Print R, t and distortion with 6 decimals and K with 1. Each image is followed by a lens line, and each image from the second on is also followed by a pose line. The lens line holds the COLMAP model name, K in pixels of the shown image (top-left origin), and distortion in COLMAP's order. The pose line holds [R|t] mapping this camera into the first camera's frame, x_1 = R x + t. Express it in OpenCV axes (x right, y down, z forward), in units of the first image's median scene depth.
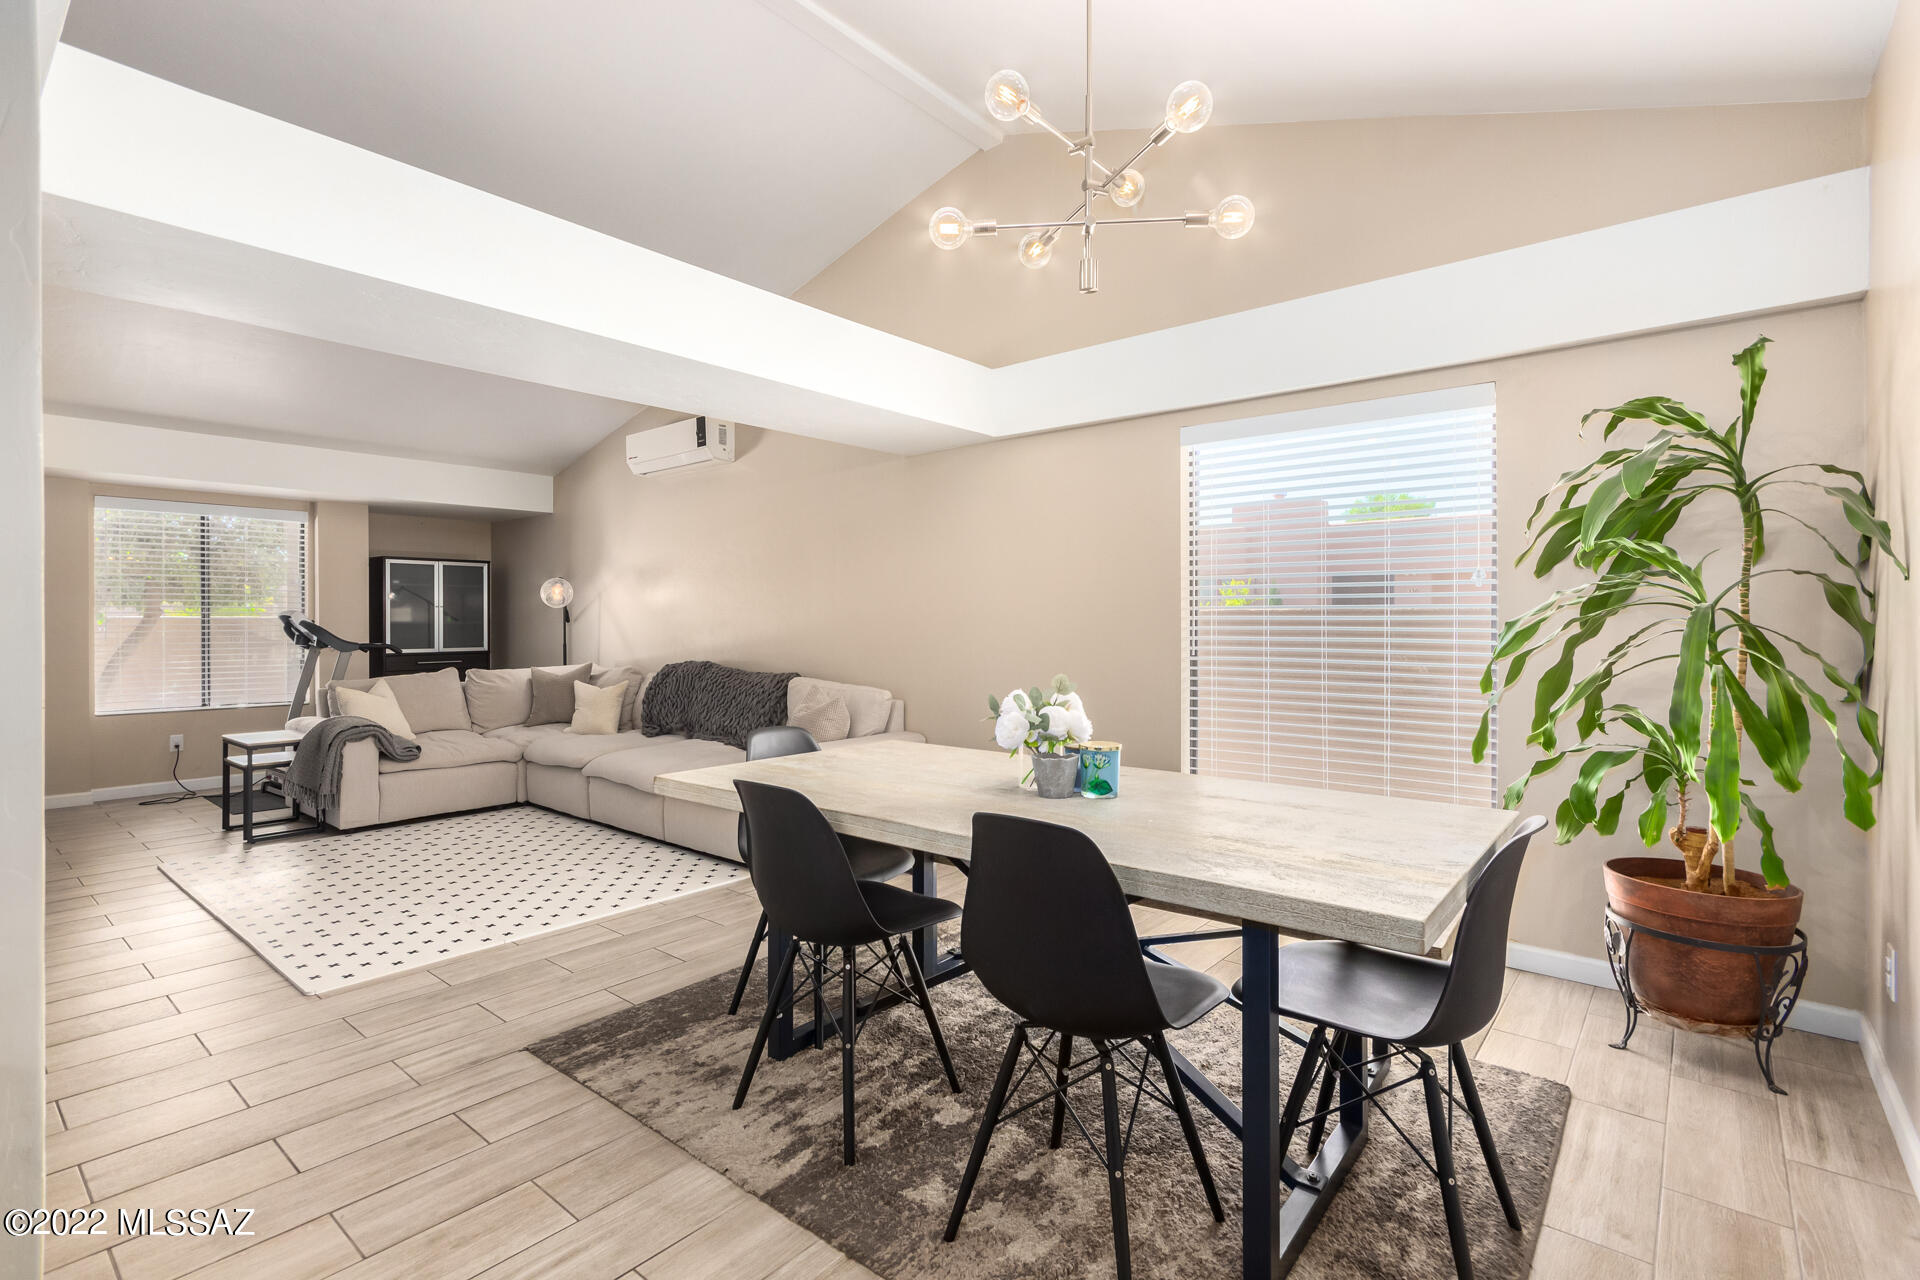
lens RADIAL K [[891.6, 0, 977.4], [0, 891.6, 621.3], [0, 0, 1]] dist [0.003959, -0.000510]
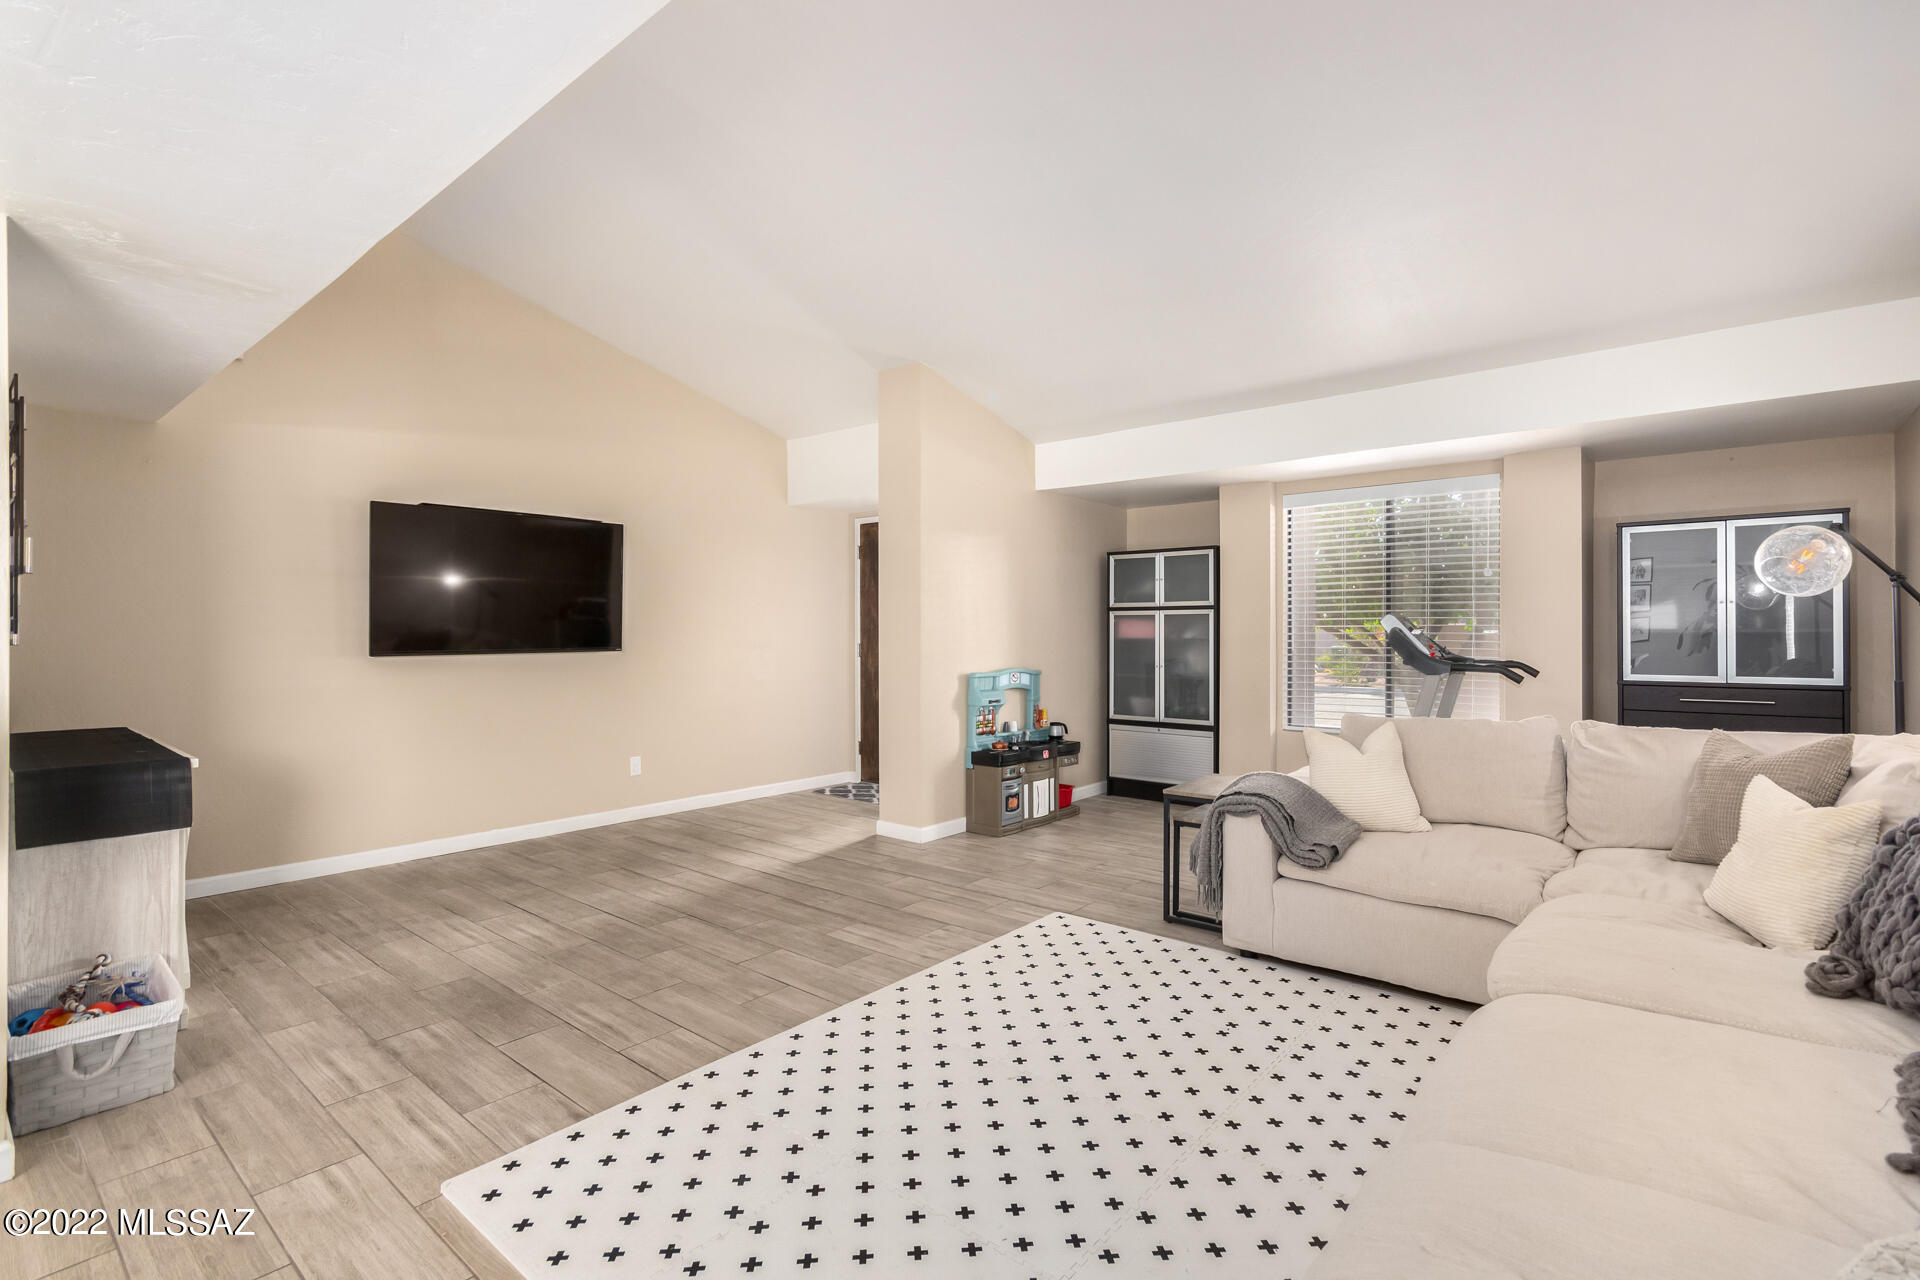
lens RADIAL K [[891.6, 0, 966.5], [0, 891.6, 634.9], [0, 0, 1]] dist [0.003959, -0.000510]
pose [[-0.007644, 0.008402, -0.999935, -0.044170], [0.000839, 0.999964, 0.008396, -0.001041], [0.999970, -0.000774, -0.007651, 0.654628]]
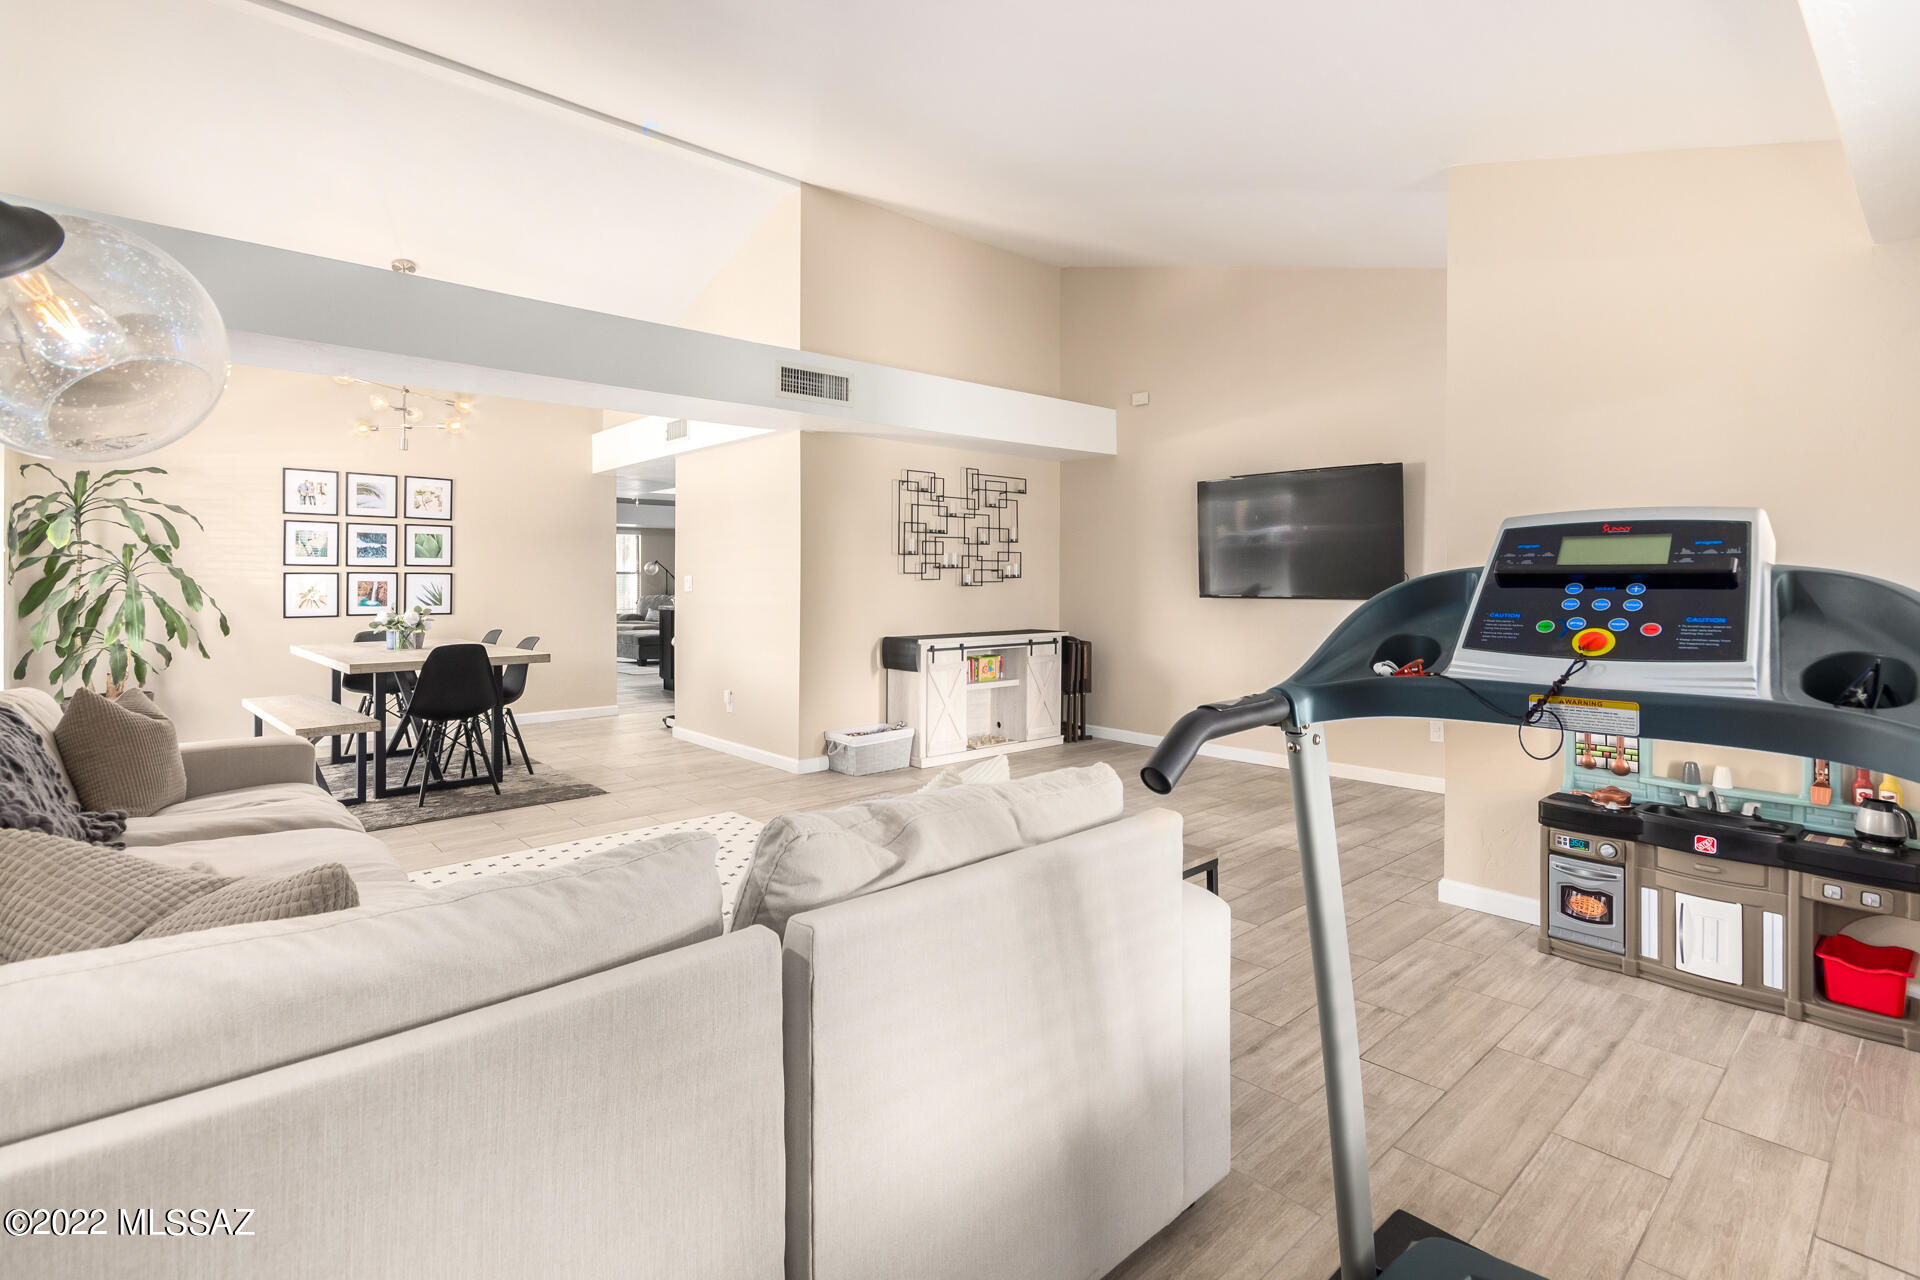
lens RADIAL K [[891.6, 0, 994.9], [0, 891.6, 580.9], [0, 0, 1]] dist [0.003959, -0.000510]
pose [[-0.990416, 0.002700, 0.138088, -0.669716], [0.002780, 0.999996, 0.000389, 0.004176], [-0.138086, 0.000769, -0.990420, 1.176323]]
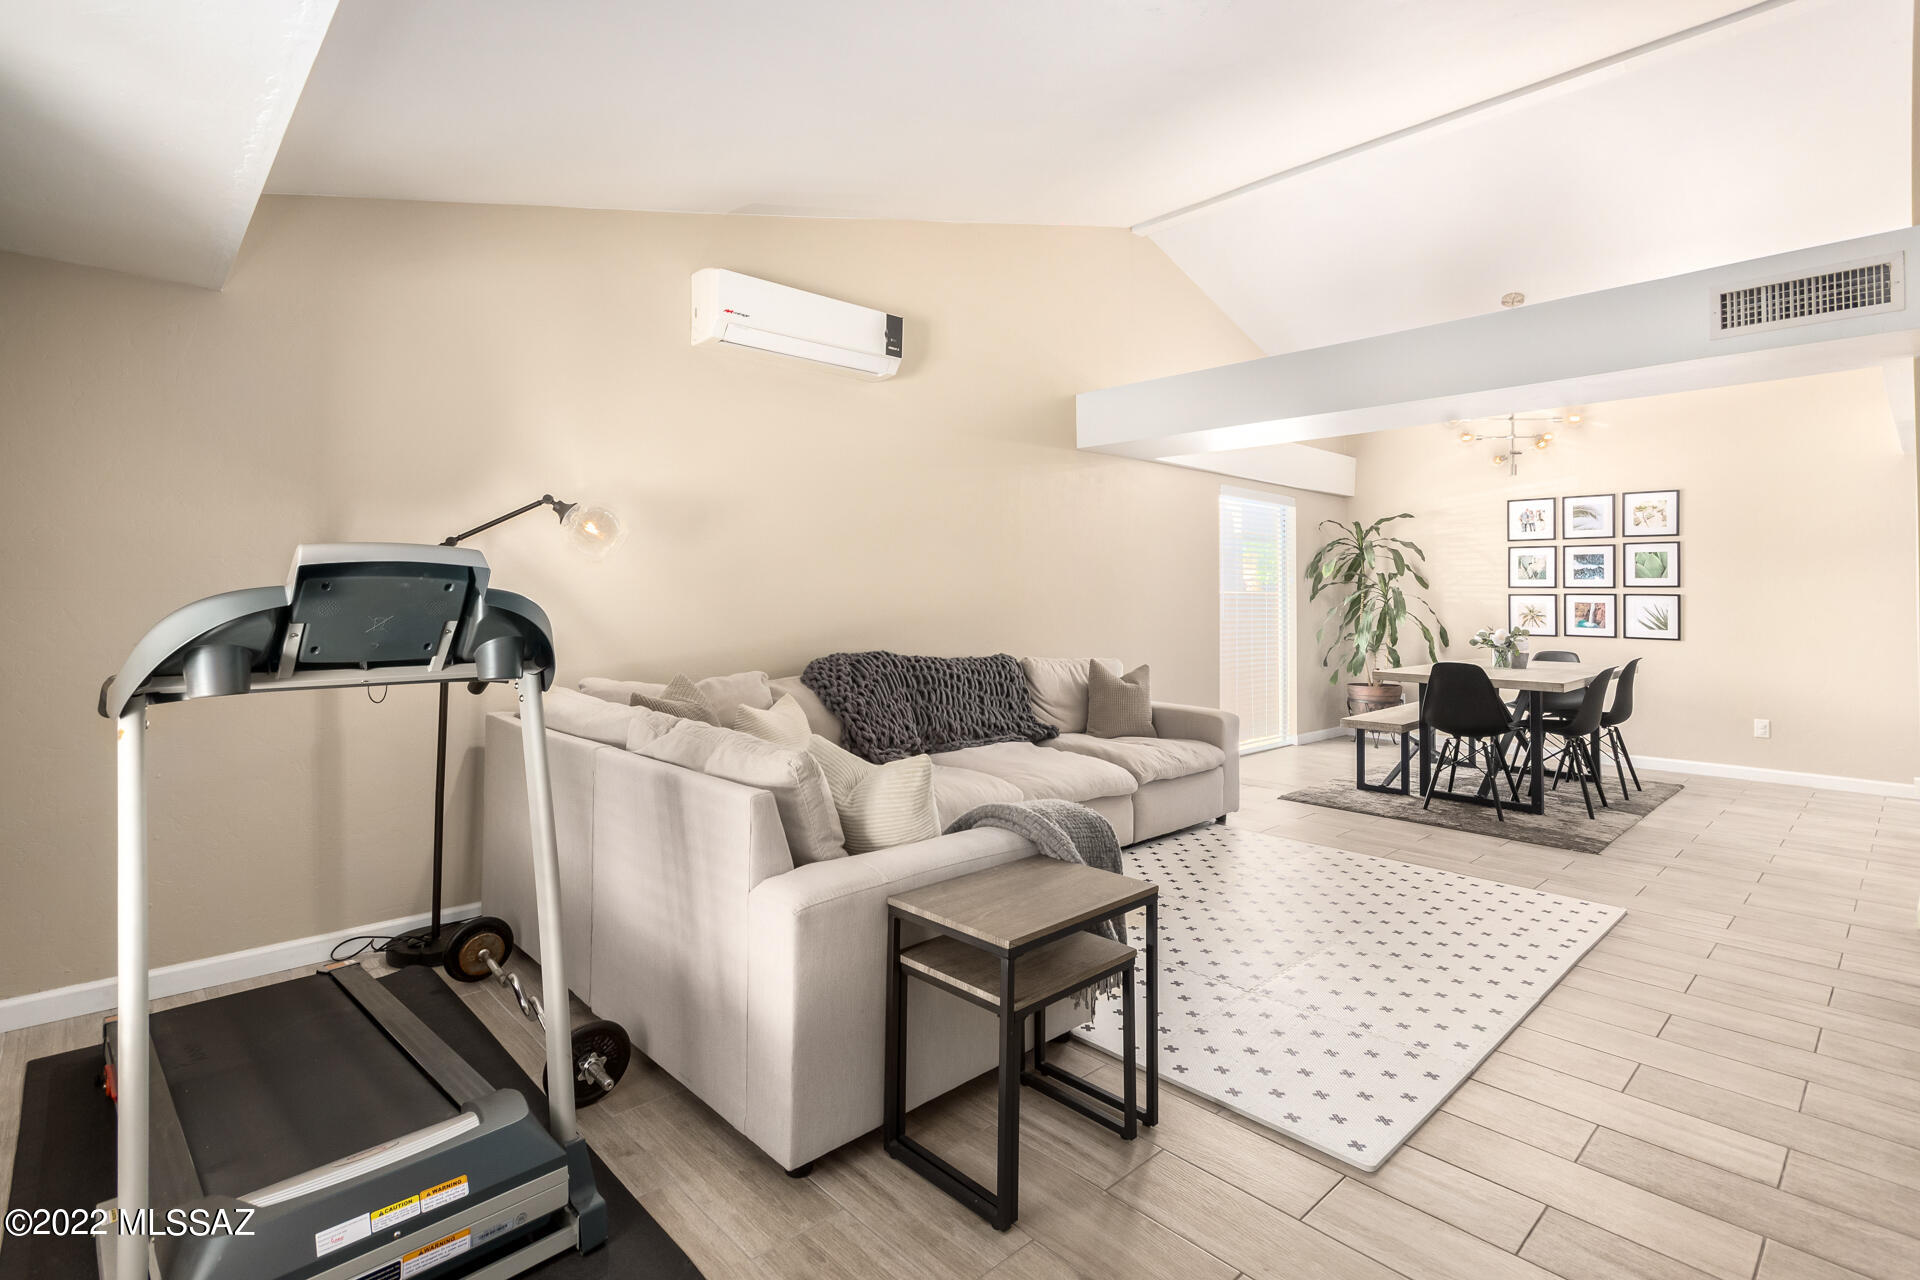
lens RADIAL K [[891.6, 0, 933.6], [0, 891.6, 575.3], [0, 0, 1]] dist [0.003959, -0.000510]
pose [[0.157299, 0.025409, 0.987224, -0.975300], [-0.005791, 0.999675, -0.024806, 0.001158], [-0.987534, -0.001815, 0.157395, 0.814718]]
